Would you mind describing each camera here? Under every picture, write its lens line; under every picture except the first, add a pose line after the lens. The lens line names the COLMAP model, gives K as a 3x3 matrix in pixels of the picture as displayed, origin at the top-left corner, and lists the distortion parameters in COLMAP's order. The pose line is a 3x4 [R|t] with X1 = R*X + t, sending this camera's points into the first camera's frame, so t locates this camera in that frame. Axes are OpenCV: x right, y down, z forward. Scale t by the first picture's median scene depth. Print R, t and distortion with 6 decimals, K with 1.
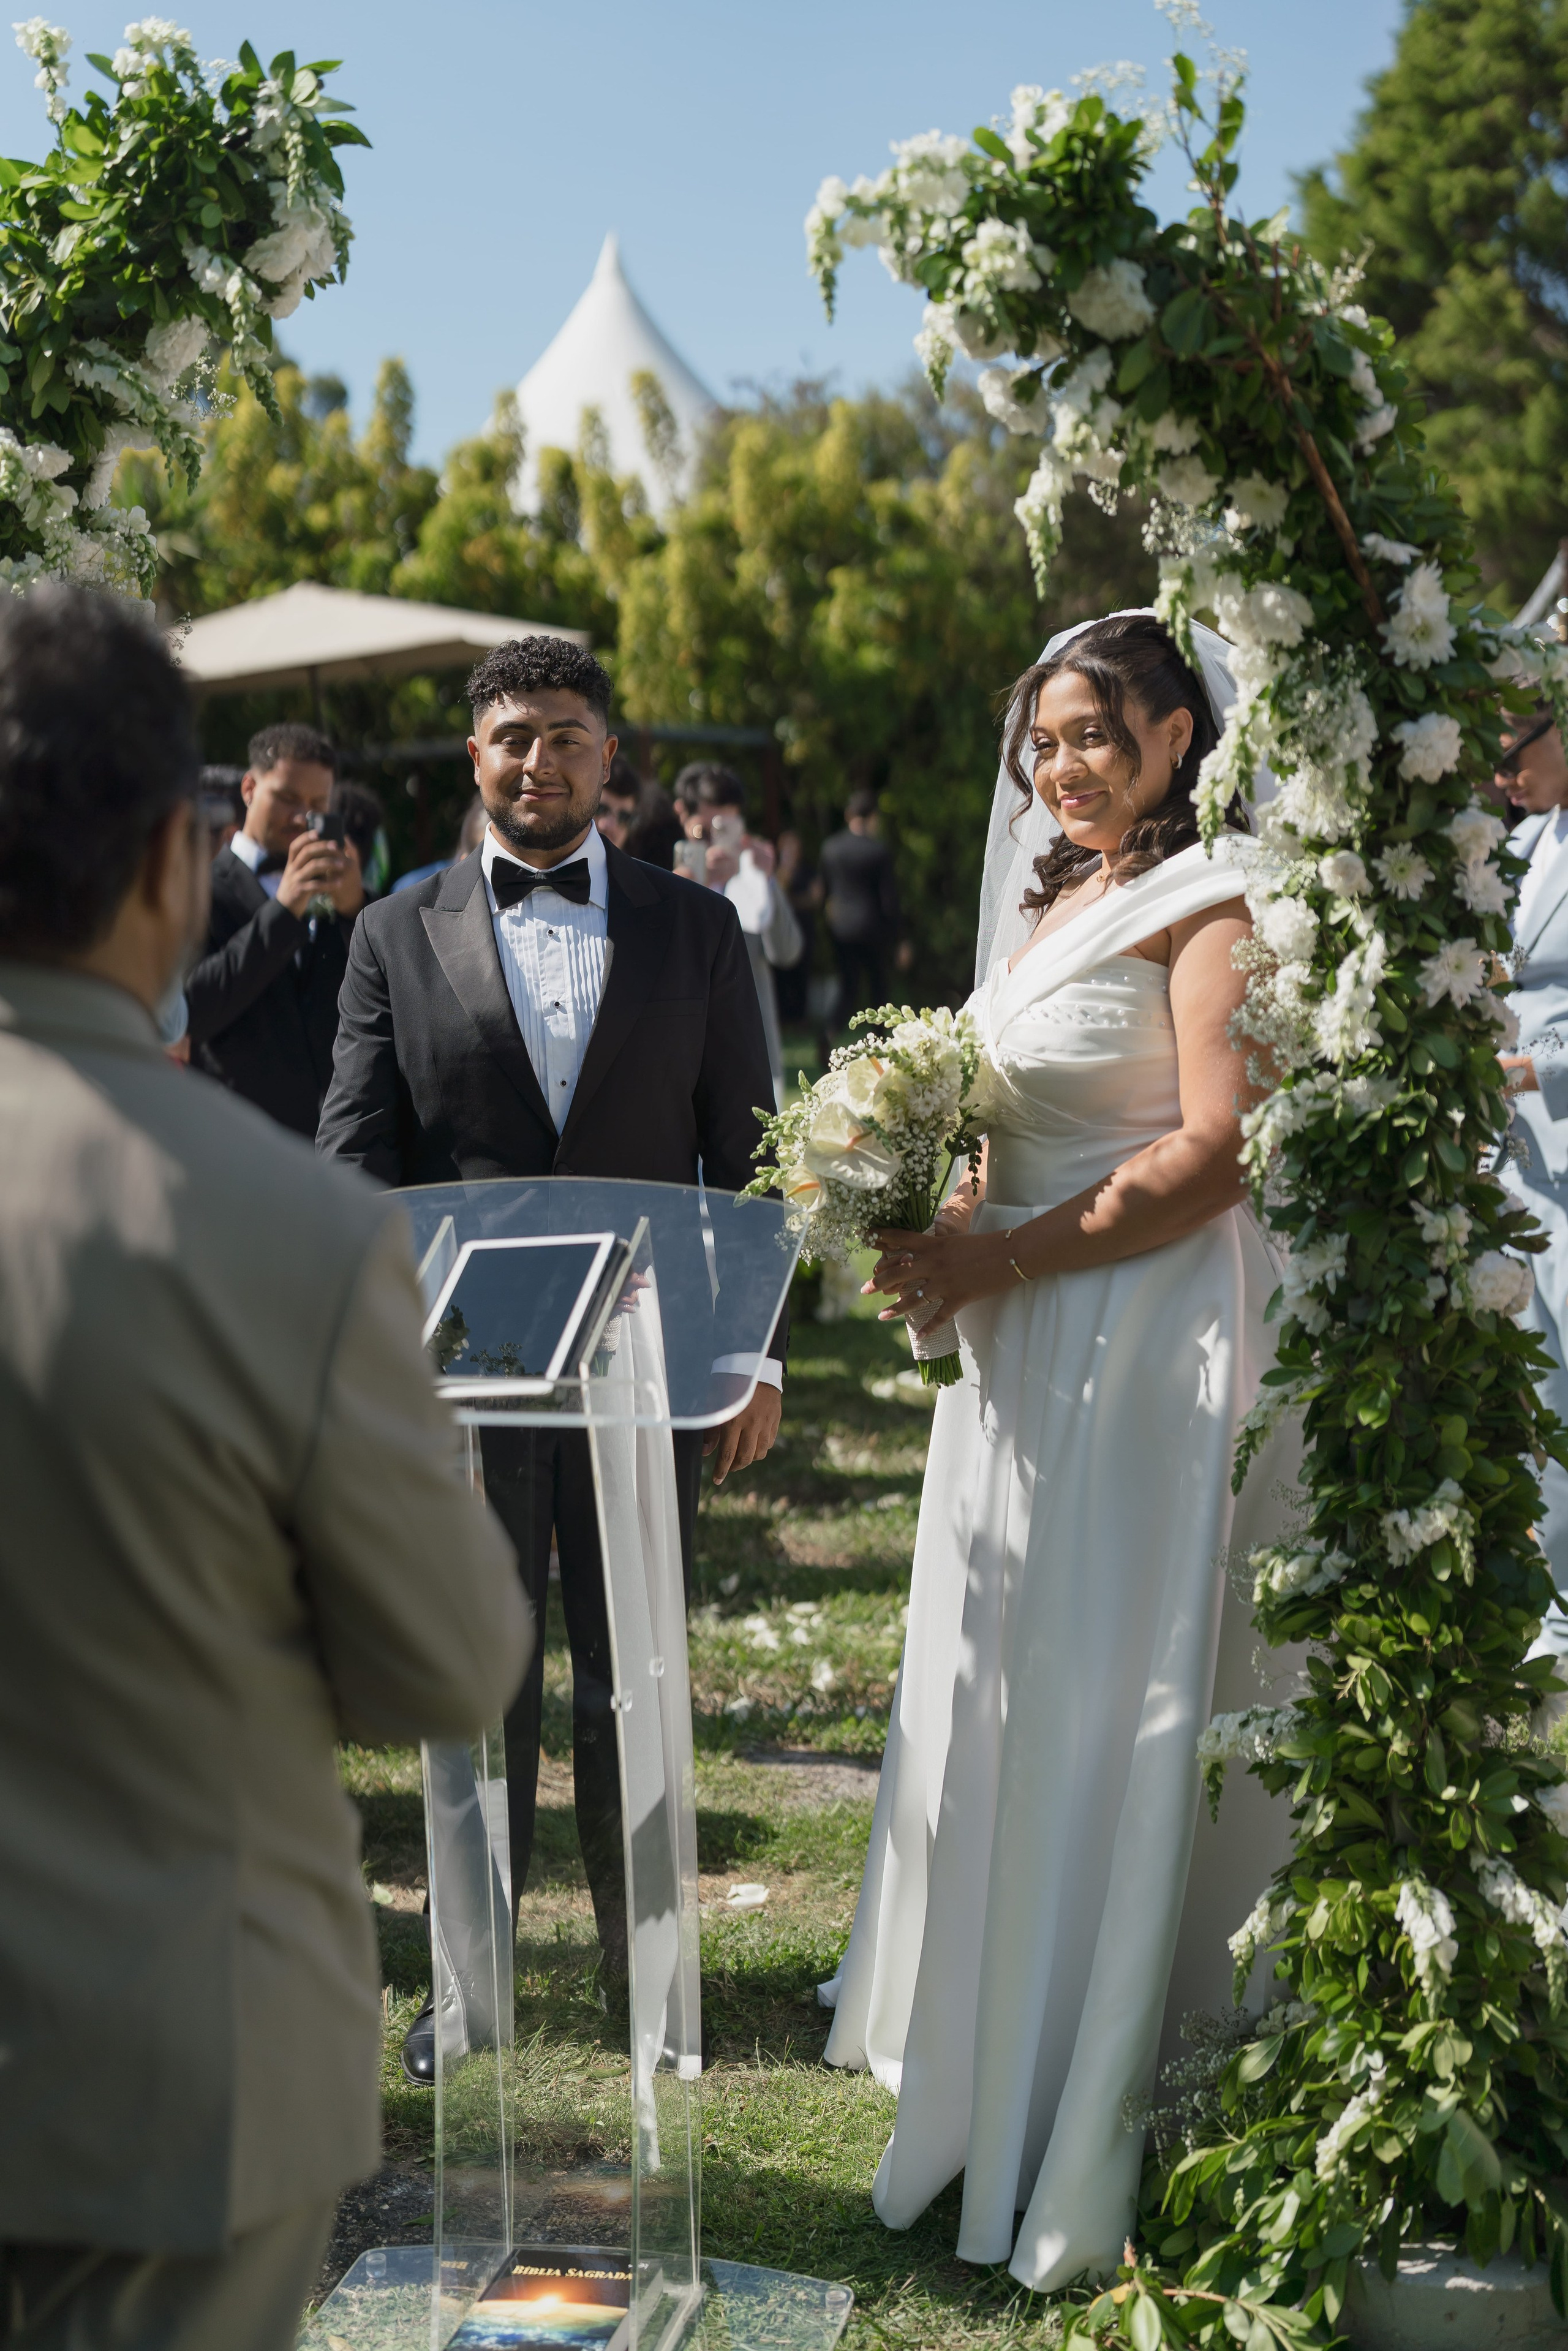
lens RADIAL K [[3315.2, 0, 738.7], [0, 3315.2, 1254.5], [0, 0, 1]] dist [0.204484, -0.954207]
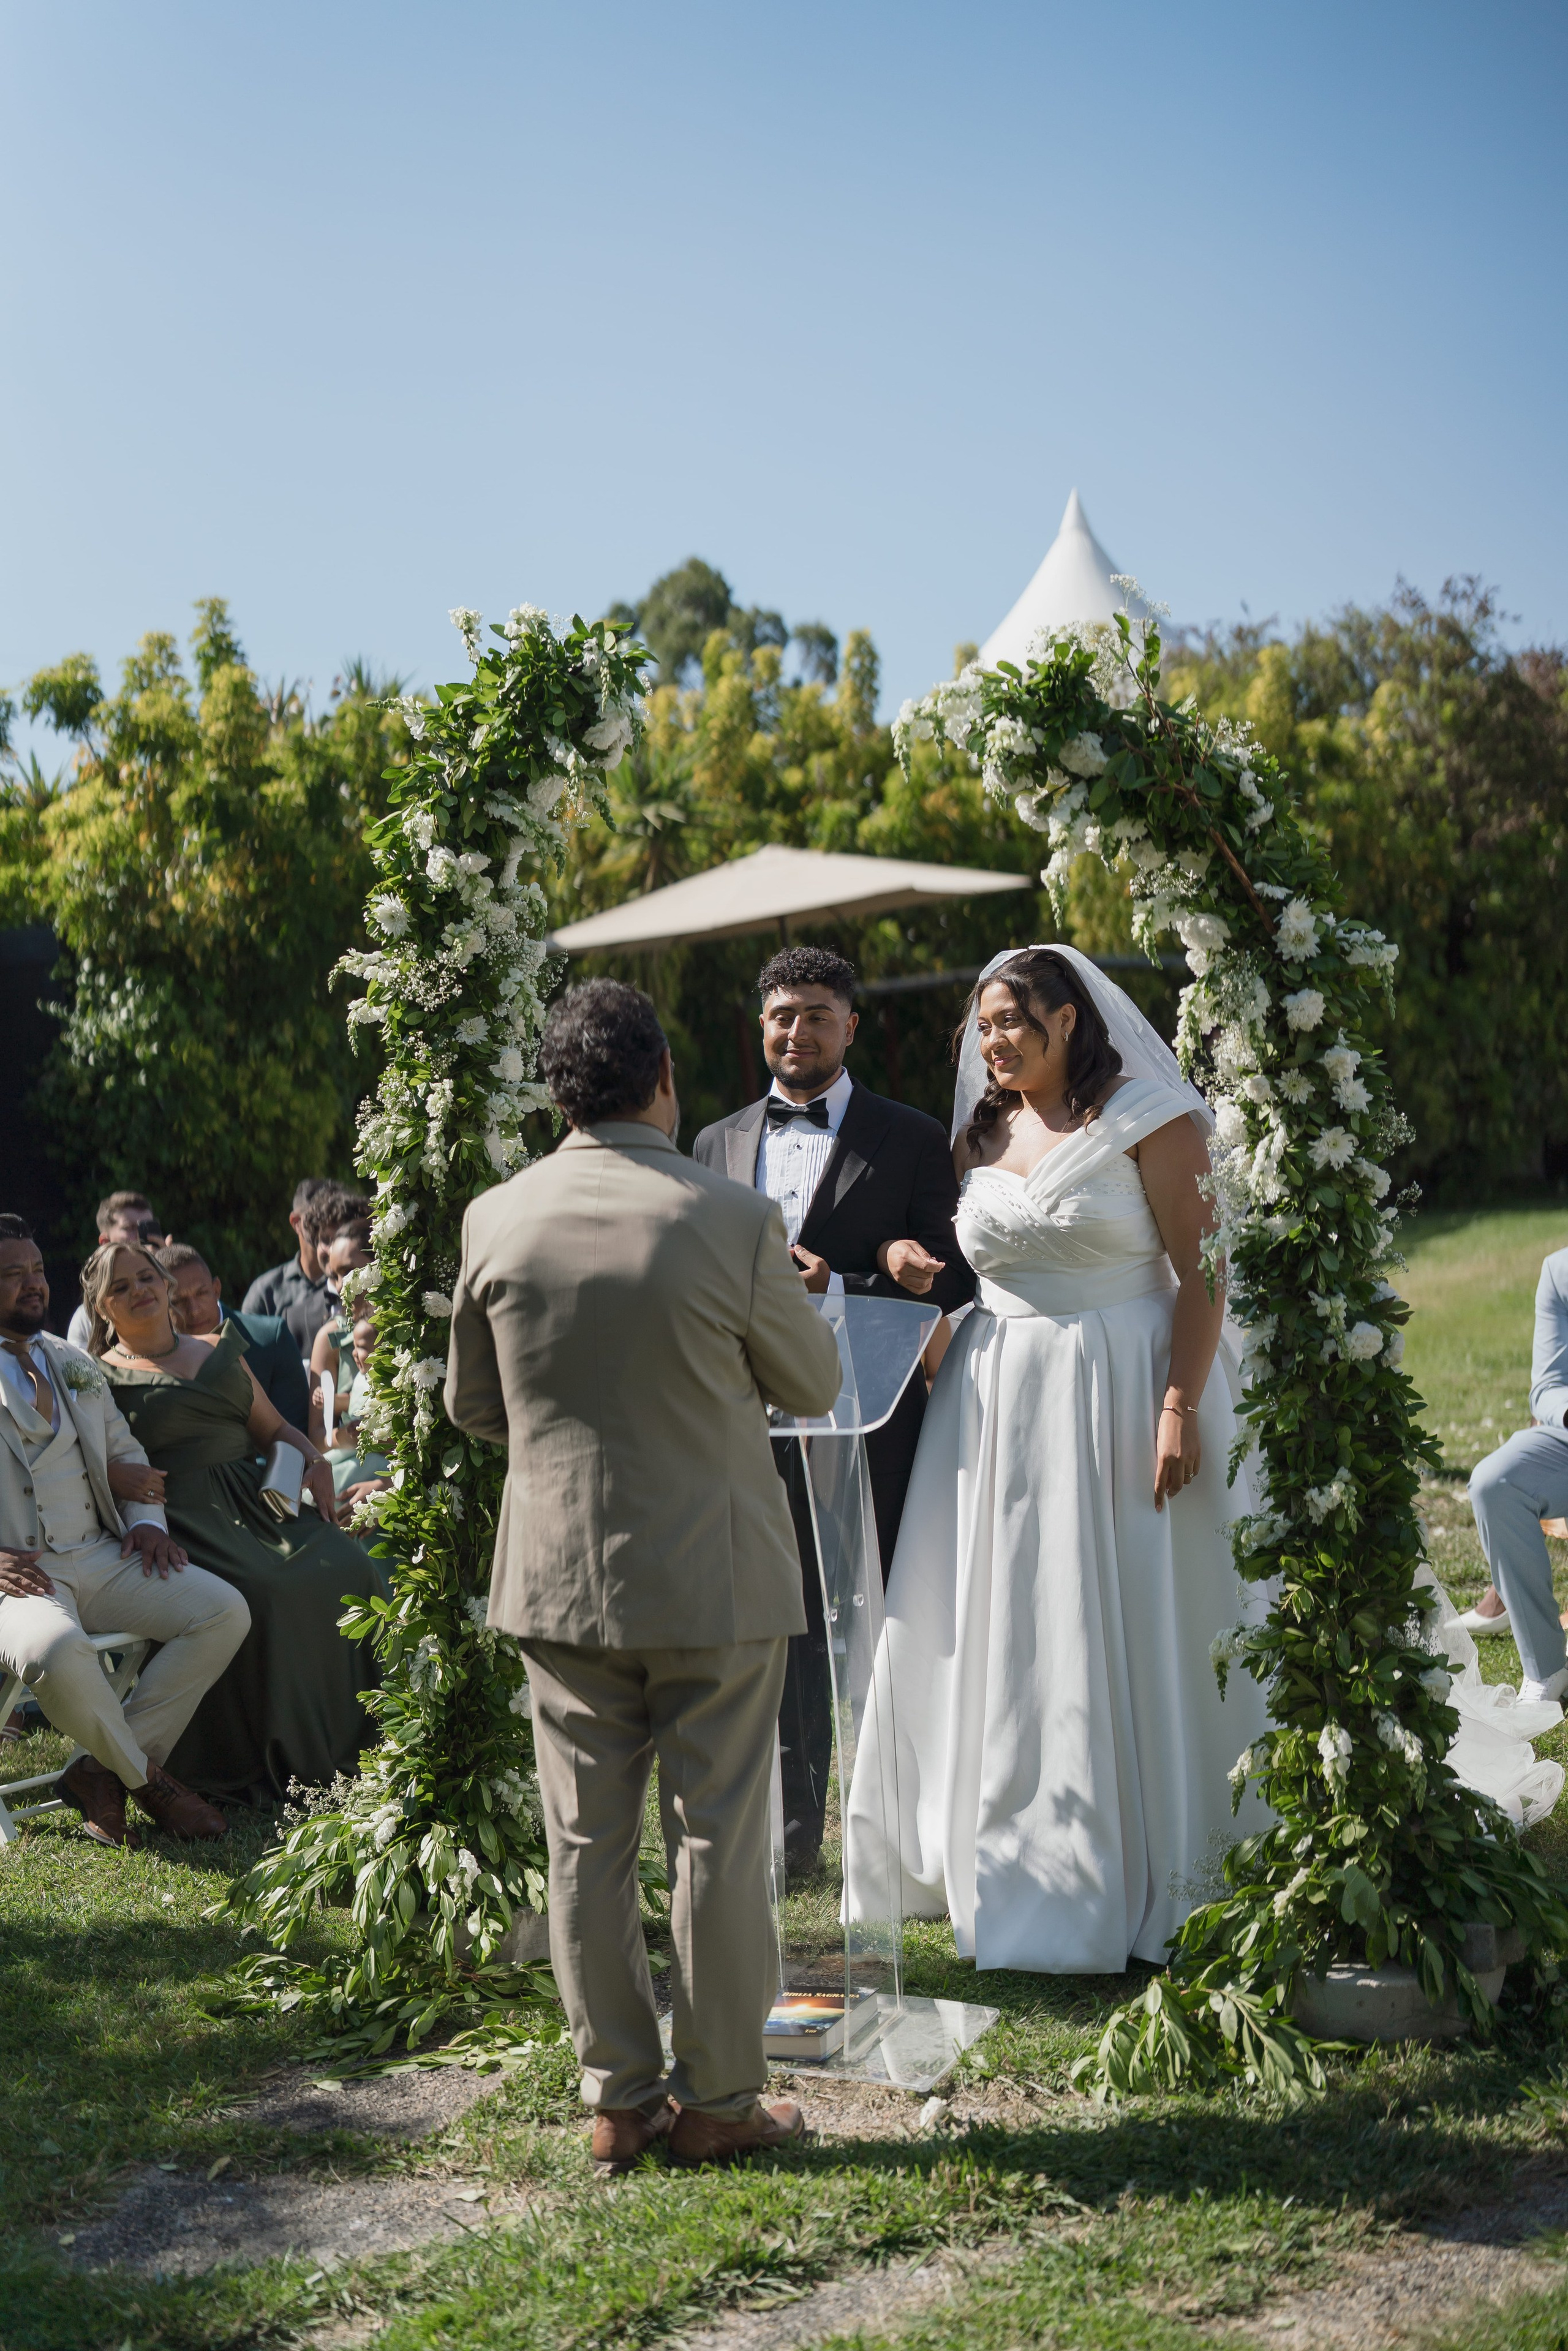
lens RADIAL K [[3311.4, 0, 784.0], [0, 3311.4, 1175.5], [0, 0, 1]] dist [-0.005488, -0.019952]
pose [[0.989829, -0.034182, -0.138093, 0.171572], [0.021826, 0.995701, -0.090019, 0.064887], [0.140576, 0.086089, 0.986320, -0.589702]]
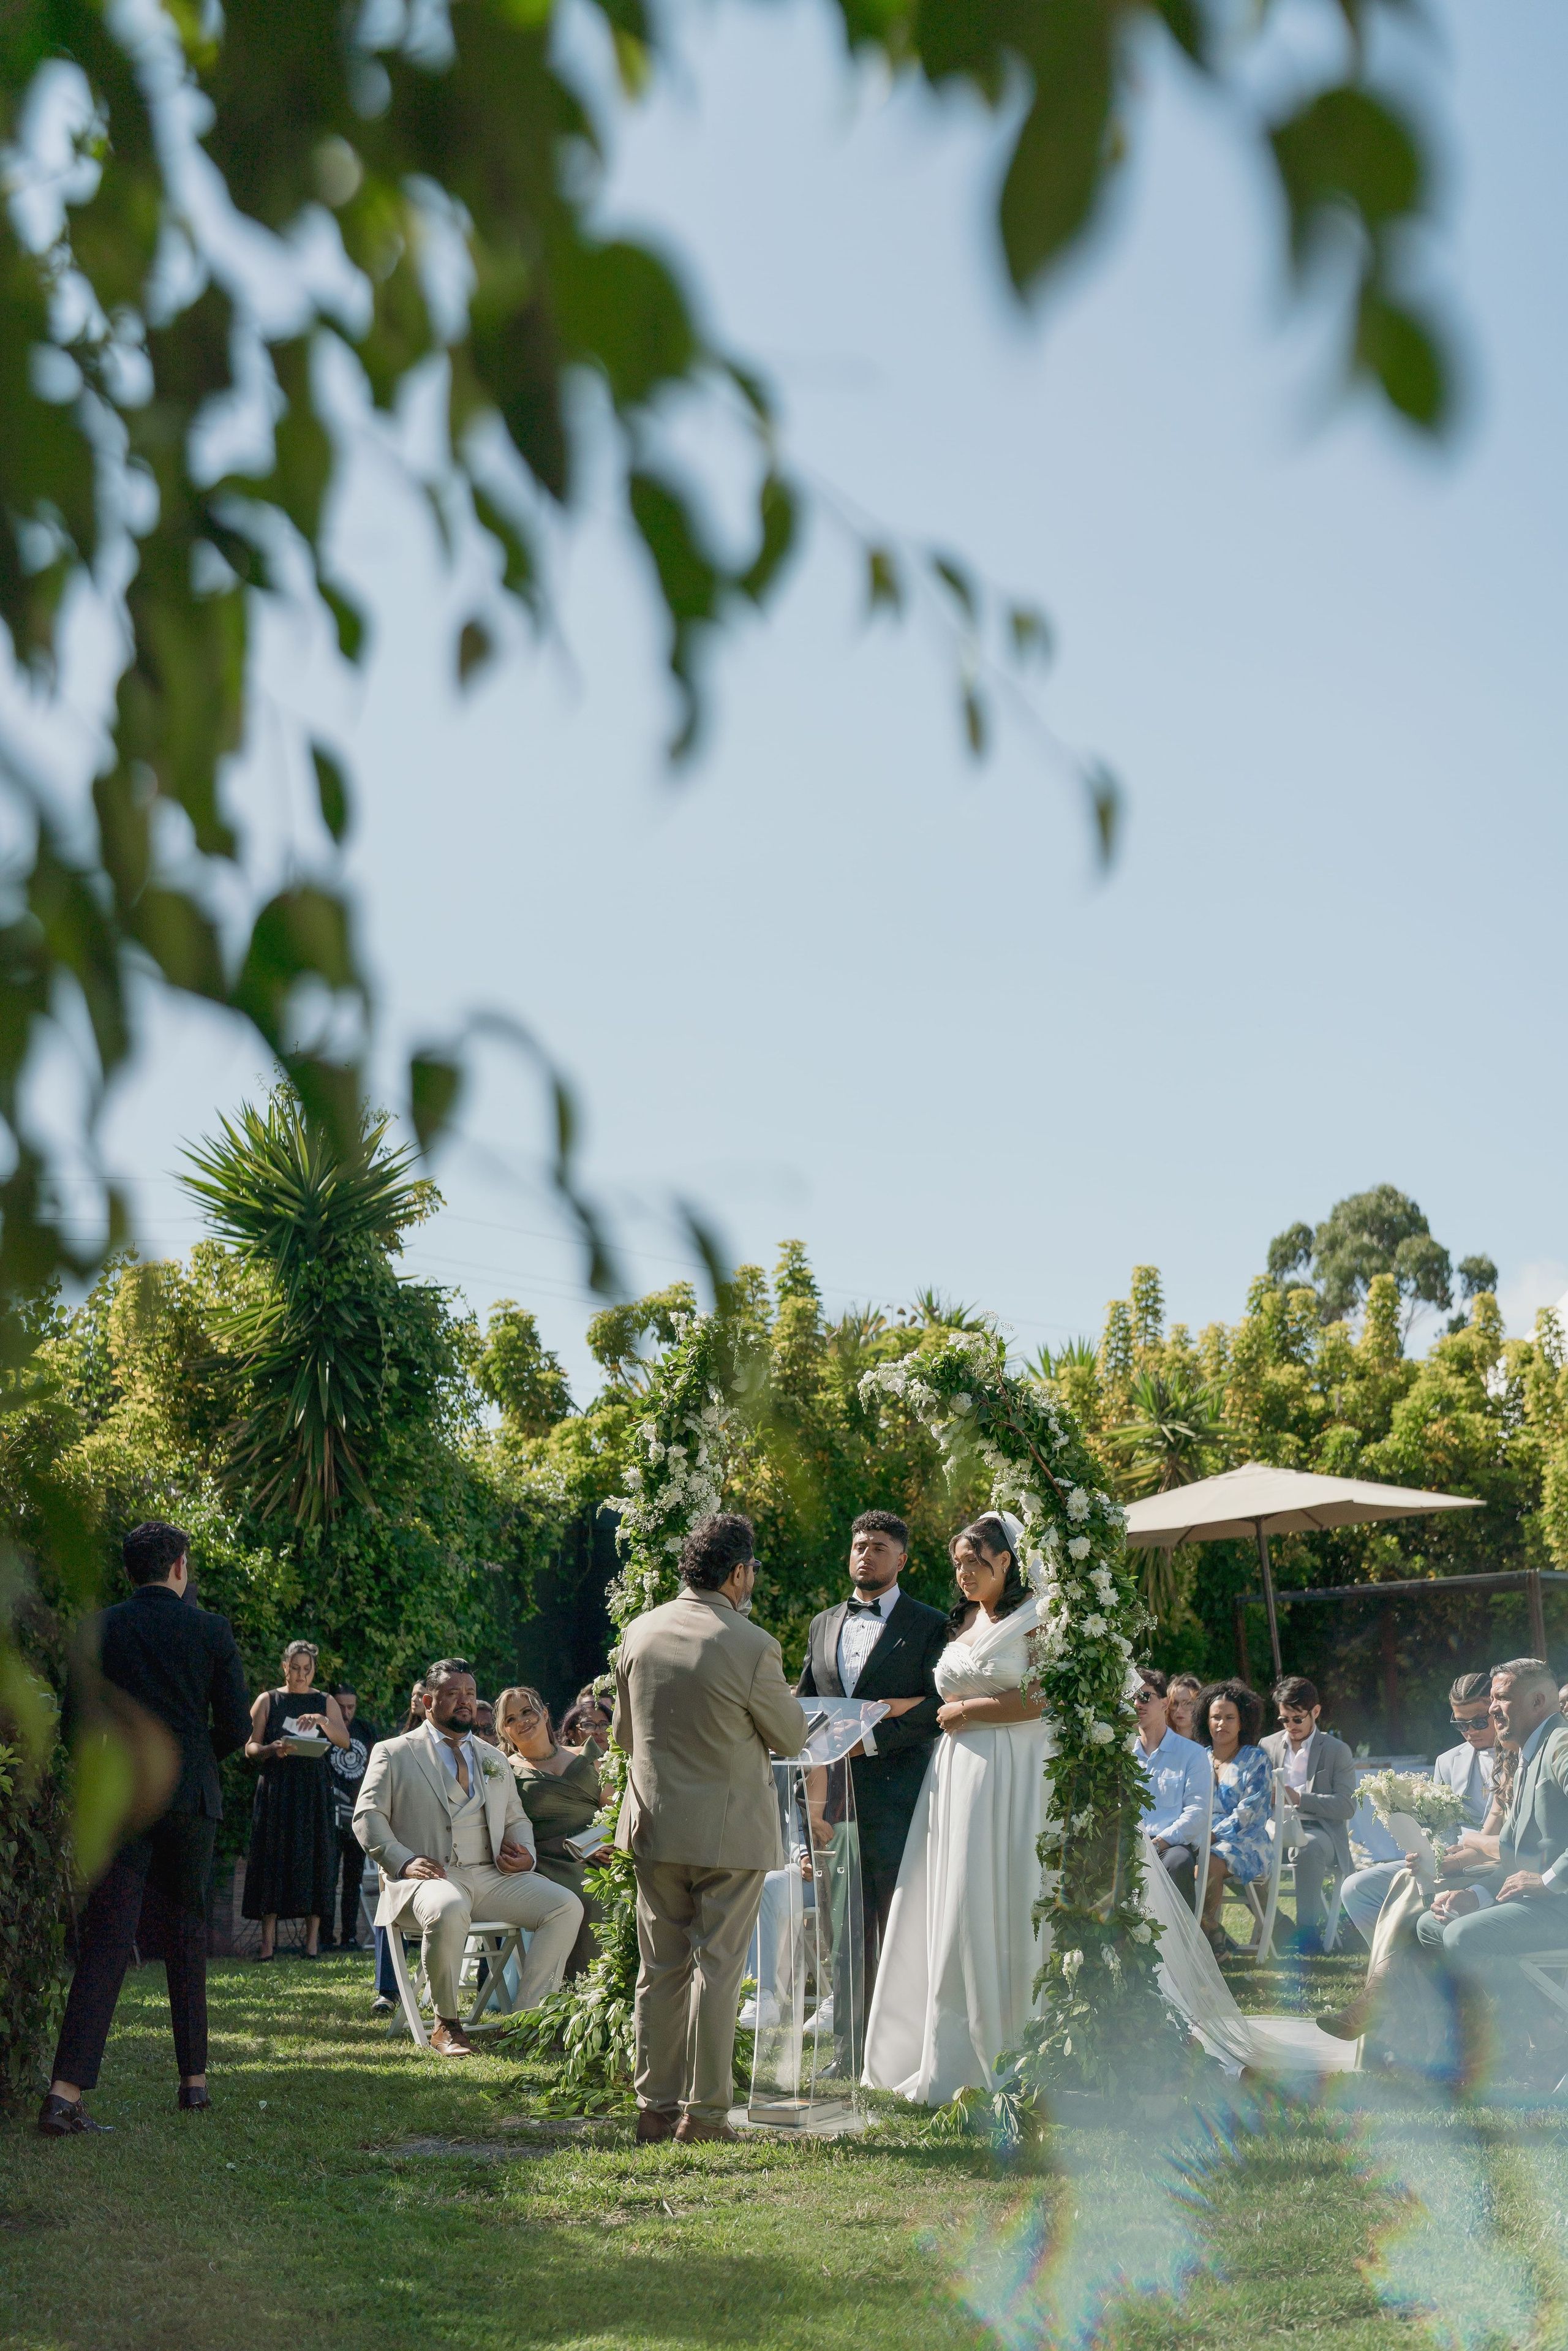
lens RADIAL K [[3197.7, 0, 784.0], [0, 3197.7, 1175.5], [0, 0, 1]] dist [0.210259, -2.282442]
pose [[0.942925, -0.036664, -0.330982, 0.893510], [-0.056844, 0.961612, -0.268459, 0.303157], [0.328119, 0.271951, 0.904644, -1.712715]]
